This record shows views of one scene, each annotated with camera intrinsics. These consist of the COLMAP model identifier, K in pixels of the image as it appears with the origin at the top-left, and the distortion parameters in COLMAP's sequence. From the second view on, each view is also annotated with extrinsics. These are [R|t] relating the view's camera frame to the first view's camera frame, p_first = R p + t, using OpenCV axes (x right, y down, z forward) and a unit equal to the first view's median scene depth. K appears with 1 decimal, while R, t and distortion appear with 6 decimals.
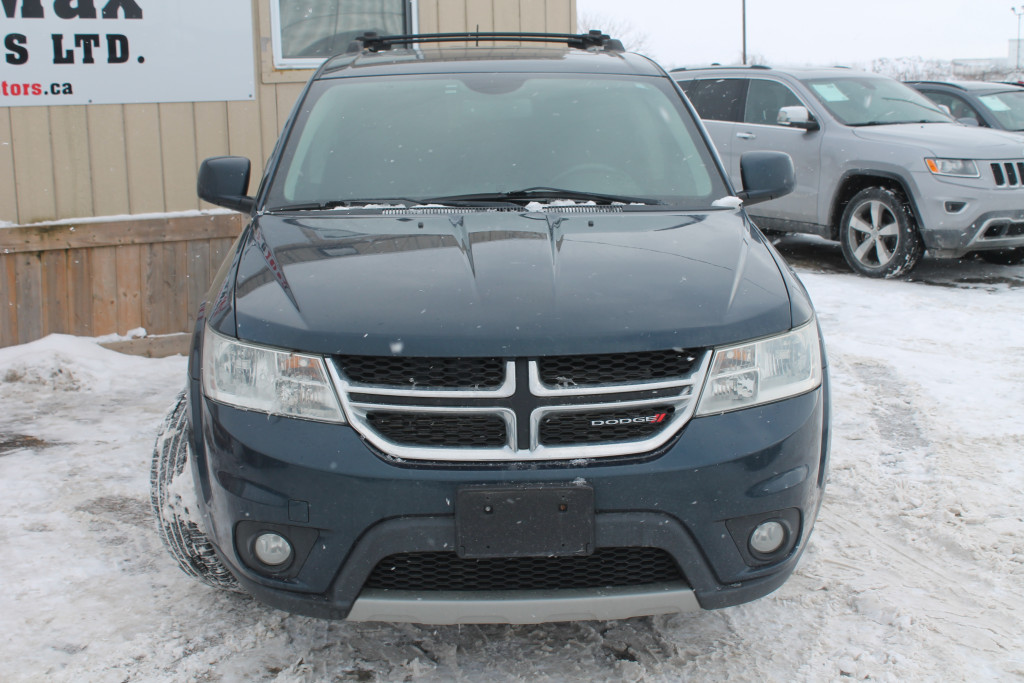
lens RADIAL K [[1344.2, 0, 512.0], [0, 1344.2, 341.5], [0, 0, 1]] dist [-0.012741, -0.019090]
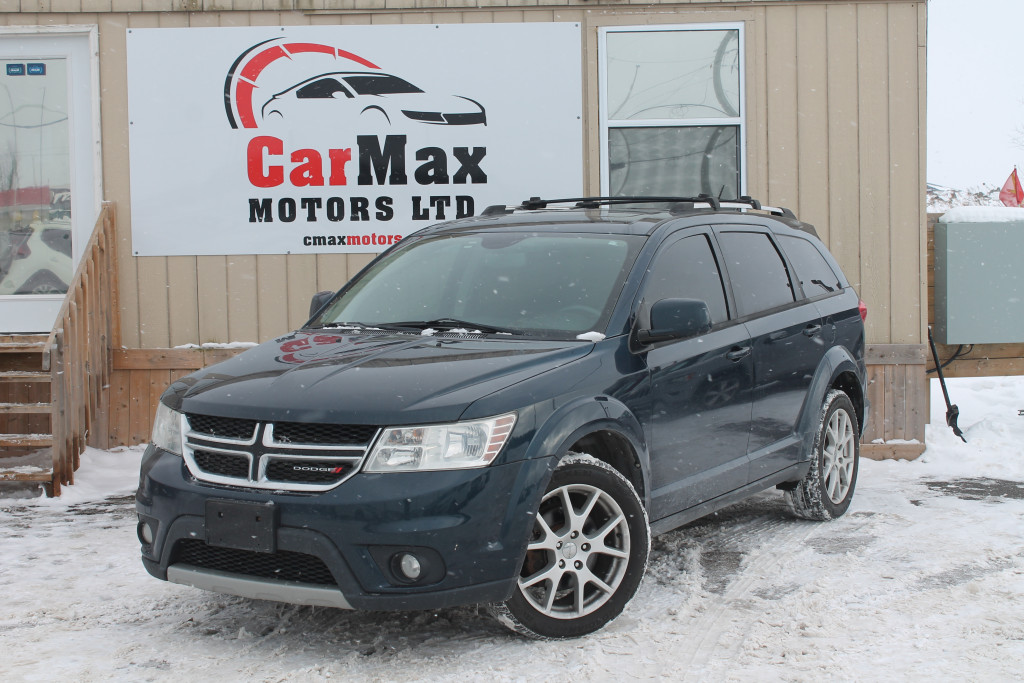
lens RADIAL K [[1559.2, 0, 512.0], [0, 1559.2, 341.5], [0, 0, 1]] dist [-0.015392, -0.049605]
pose [[0.832391, 0.042445, -0.552562, 1.066375], [-0.106197, 0.990802, -0.083869, 0.035962], [0.543919, 0.128492, 0.829242, -0.284480]]
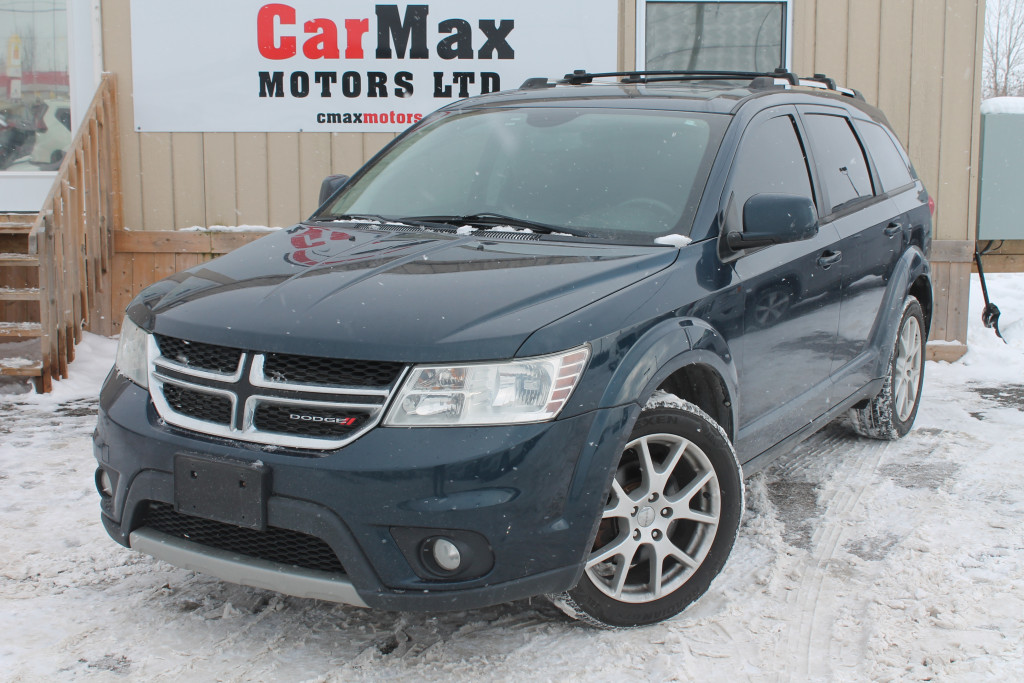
lens RADIAL K [[1317.5, 0, 512.0], [0, 1317.5, 341.5], [0, 0, 1]] dist [-0.058284, 0.030831]
pose [[0.835565, 0.109624, -0.538343, 0.696975], [-0.123299, 0.992312, 0.010693, -0.030688], [0.535377, 0.057442, 0.842658, 0.154556]]
